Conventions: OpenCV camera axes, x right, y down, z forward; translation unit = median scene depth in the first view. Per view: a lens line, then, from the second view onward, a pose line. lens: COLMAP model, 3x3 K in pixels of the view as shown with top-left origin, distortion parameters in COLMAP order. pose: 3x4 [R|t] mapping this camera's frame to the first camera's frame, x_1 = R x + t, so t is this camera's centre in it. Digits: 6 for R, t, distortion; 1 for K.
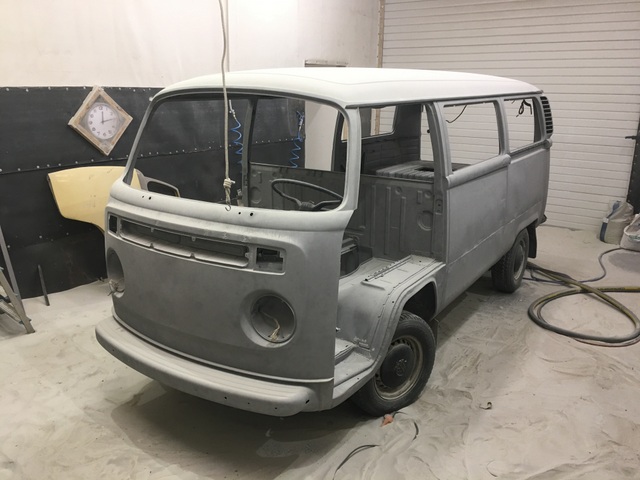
lens RADIAL K [[541.0, 0, 324.6], [0, 541.0, 237.9], [0, 0, 1]] dist [0.079031, -0.089696]
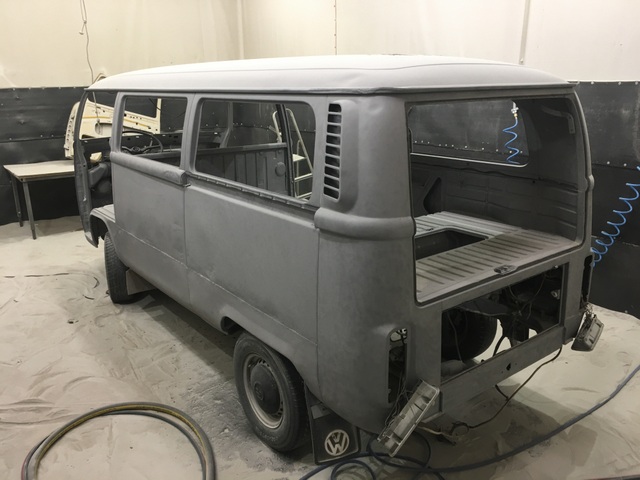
lens RADIAL K [[541.0, 0, 324.6], [0, 541.0, 237.9], [0, 0, 1]] dist [0.079031, -0.089696]
pose [[-0.313529, 0.259082, -0.913551, 0.926992], [-0.252754, 0.904584, 0.343283, -0.355116], [0.915322, 0.338533, -0.218129, 1.303838]]
